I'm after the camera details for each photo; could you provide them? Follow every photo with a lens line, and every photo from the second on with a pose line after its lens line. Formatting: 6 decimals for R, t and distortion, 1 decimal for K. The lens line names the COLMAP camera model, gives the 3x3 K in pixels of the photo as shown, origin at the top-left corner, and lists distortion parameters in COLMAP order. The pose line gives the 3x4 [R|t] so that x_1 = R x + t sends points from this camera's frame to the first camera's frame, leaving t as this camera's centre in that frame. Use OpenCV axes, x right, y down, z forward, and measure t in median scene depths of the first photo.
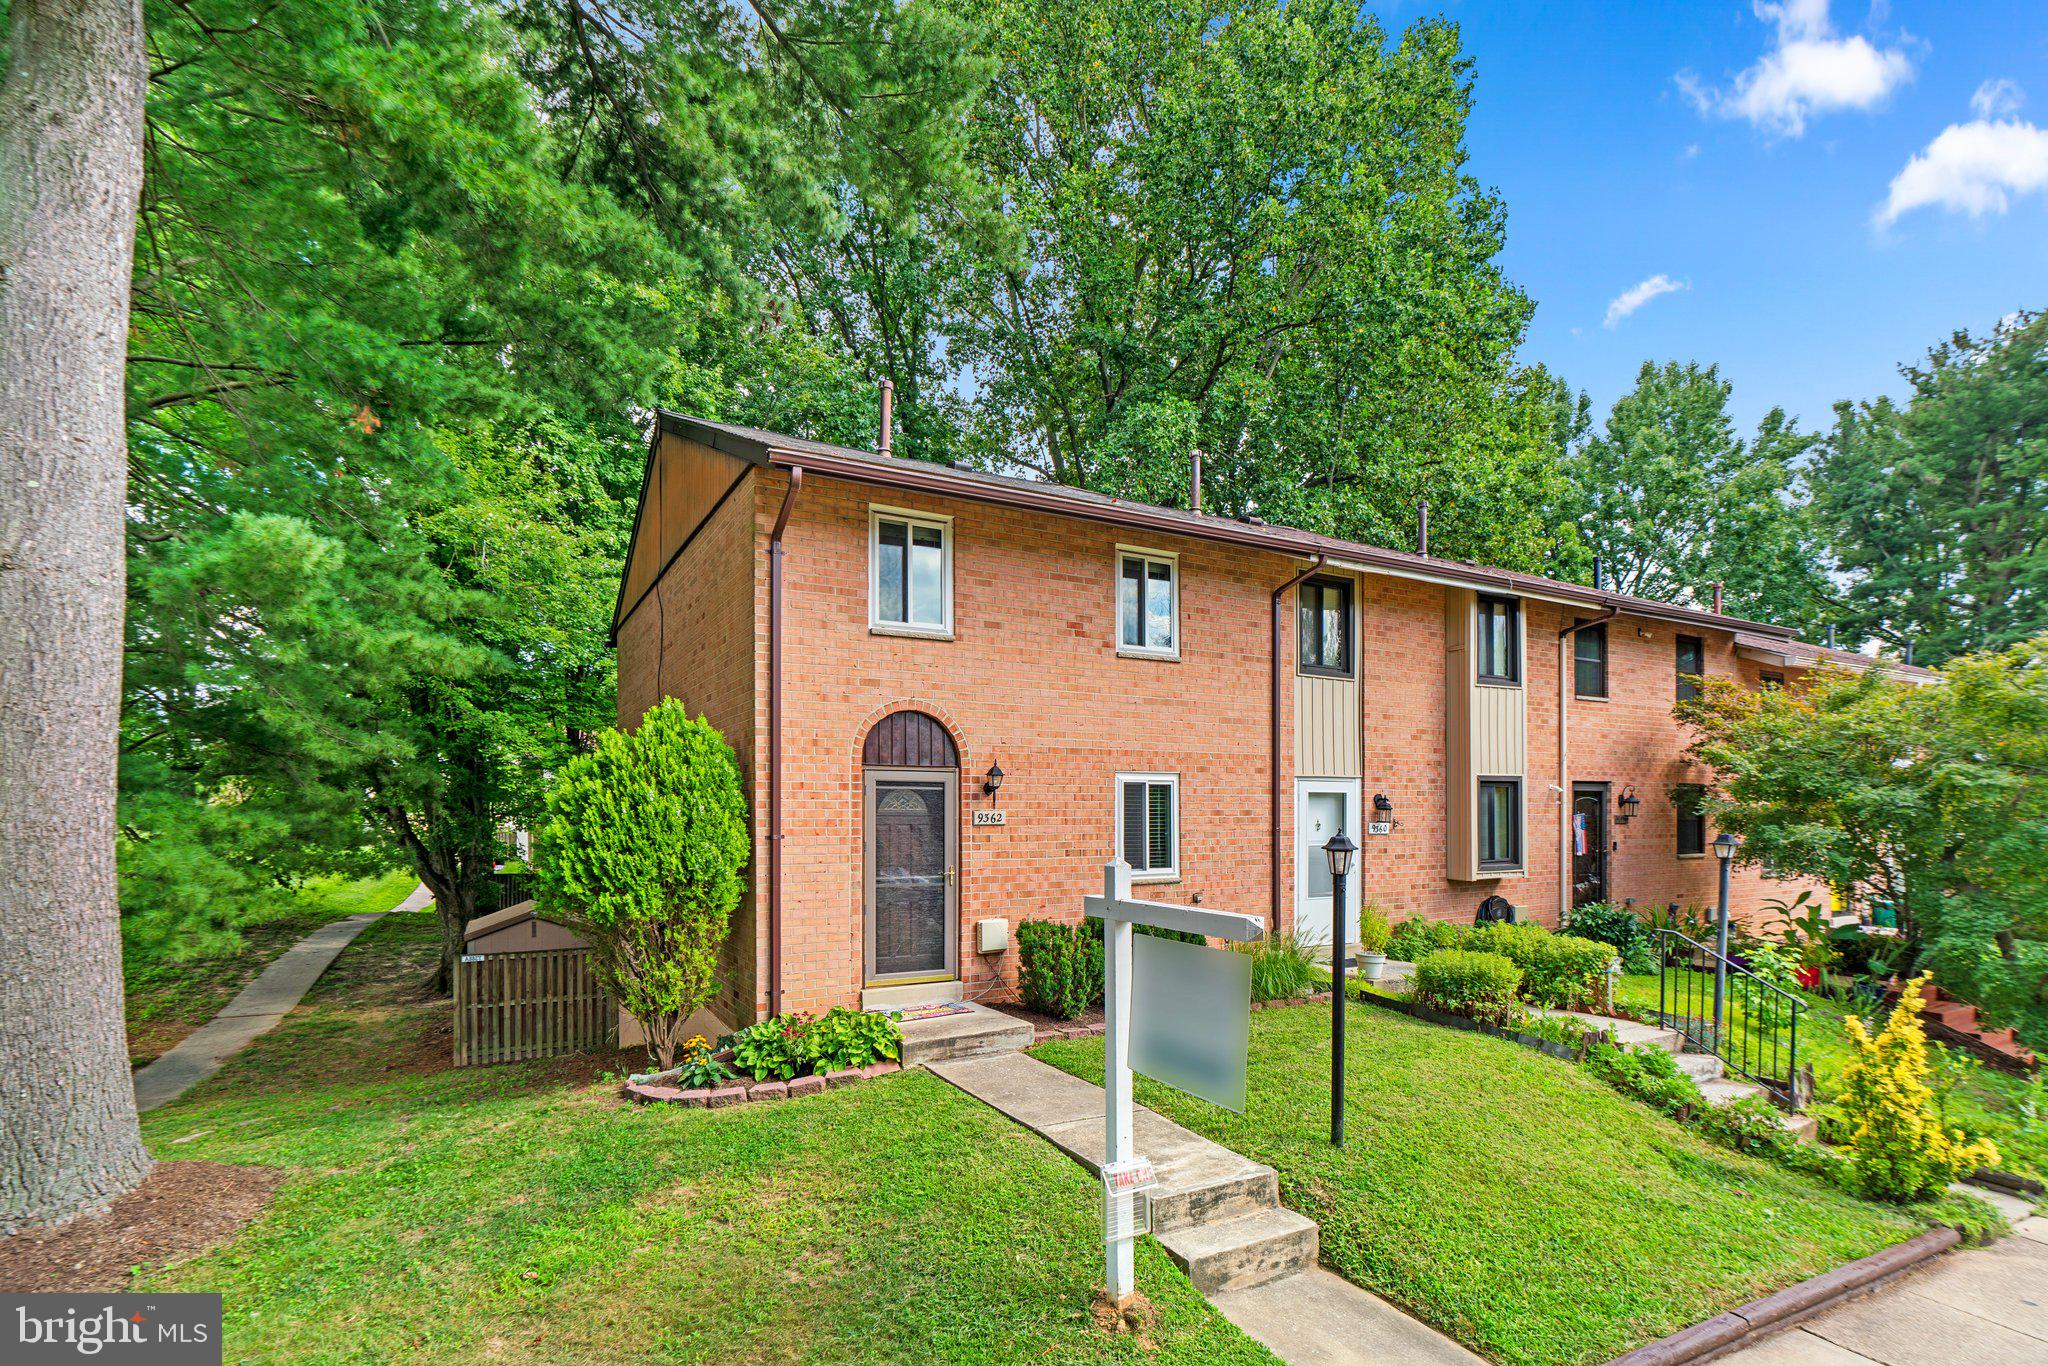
lens RADIAL K [[921.5, 0, 1009.2], [0, 921.5, 811.1], [0, 0, 1]] dist [-0.012192, 0.006252]
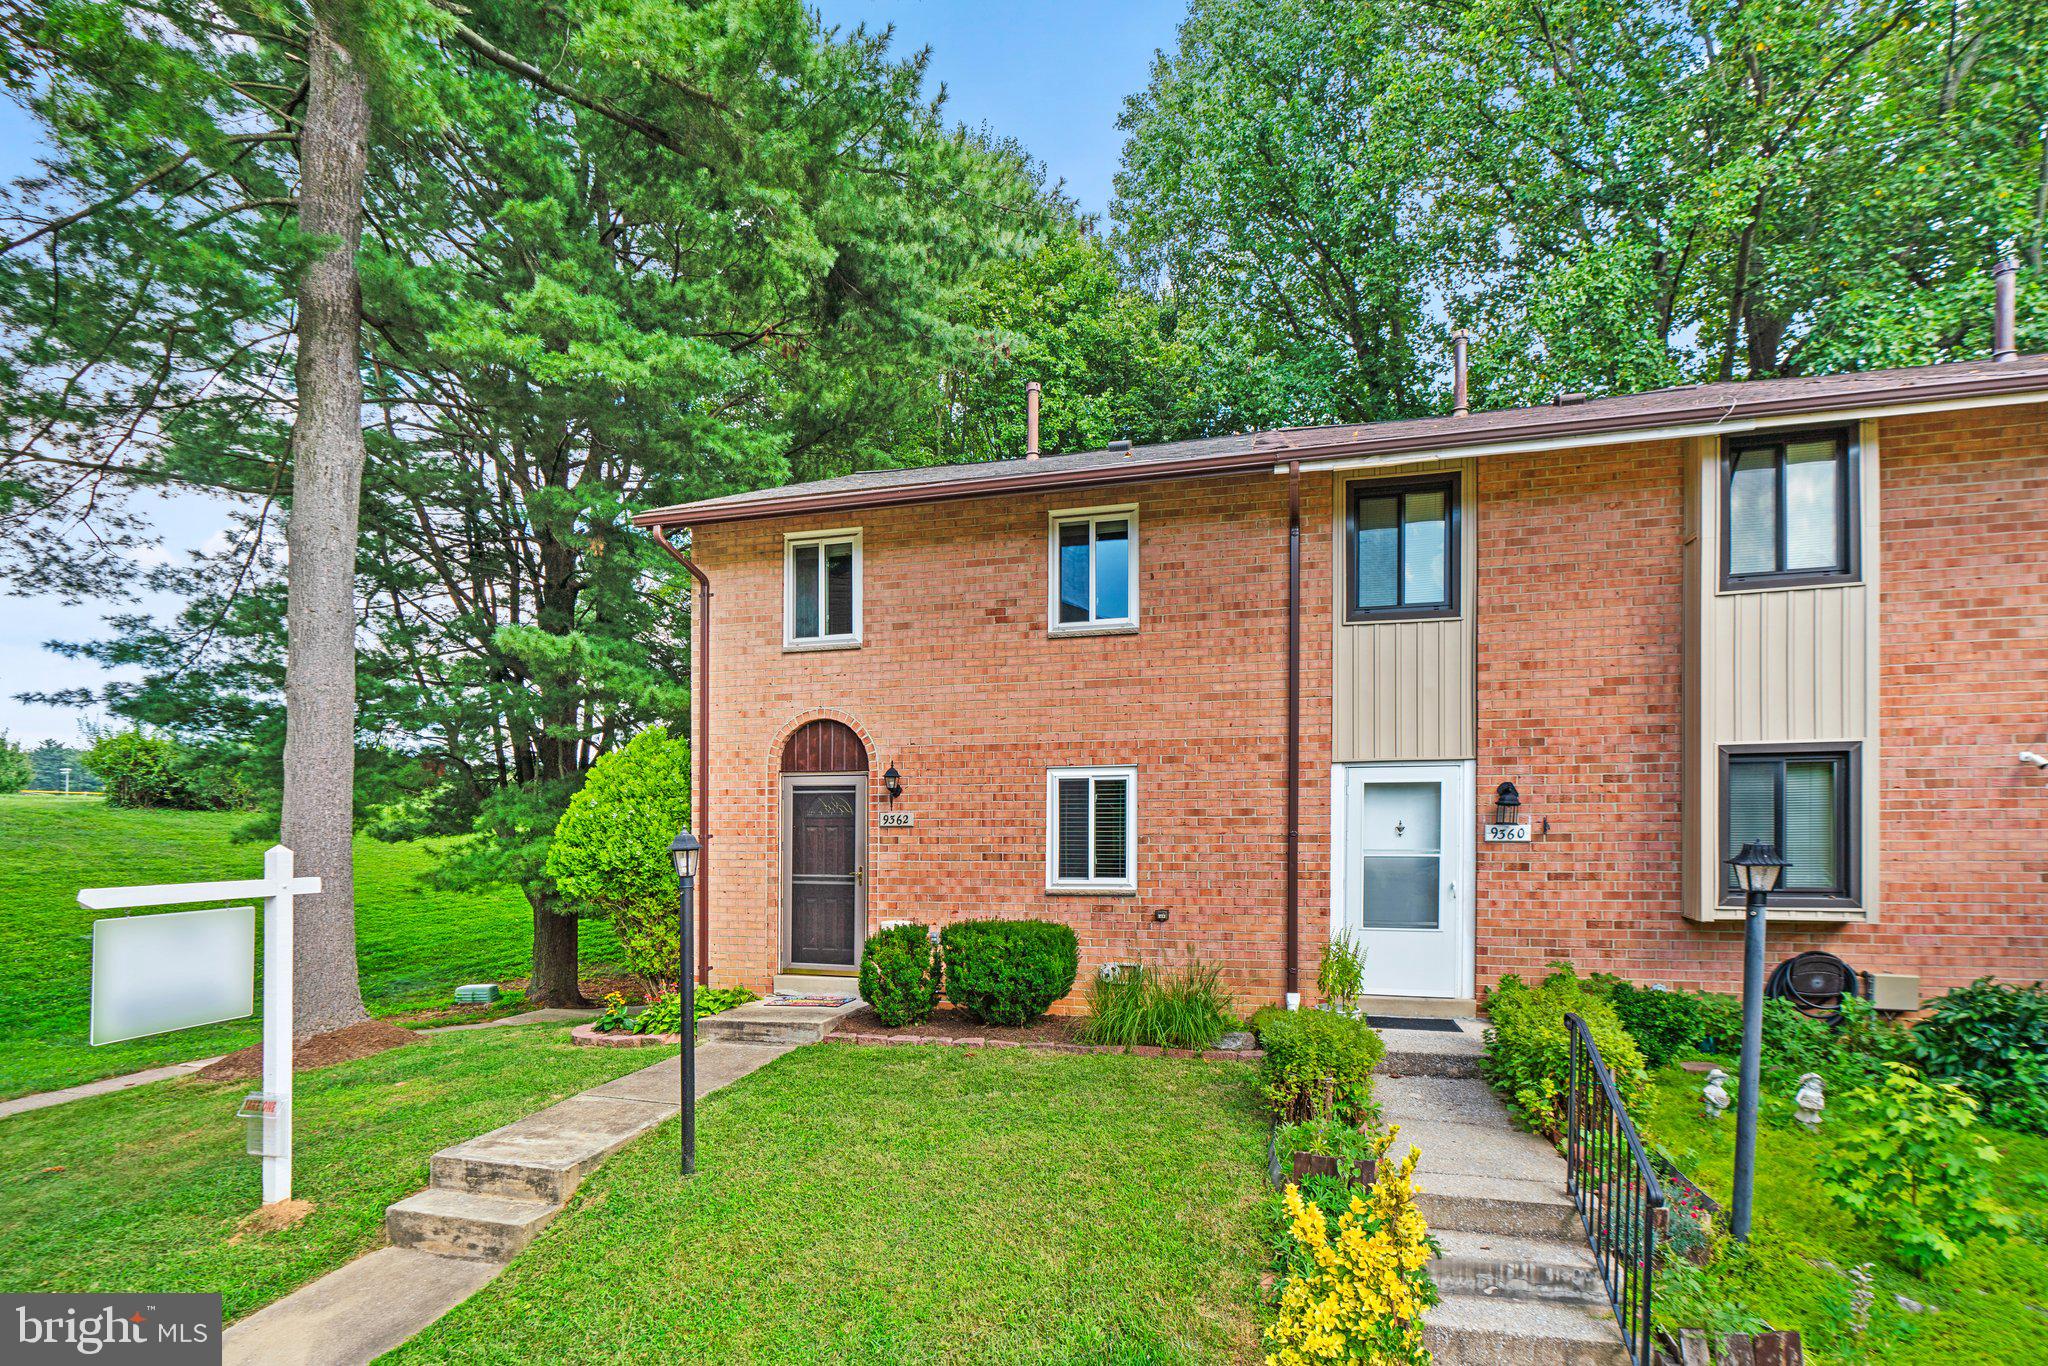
lens RADIAL K [[921.5, 0, 993.4], [0, 921.5, 829.5], [0, 0, 1]] dist [-0.012192, 0.006252]
pose [[0.751183, -0.001388, -0.660093, 0.646122], [0.005212, 0.999979, 0.003829, 0.013239], [0.660074, -0.006317, 0.751174, 0.285469]]
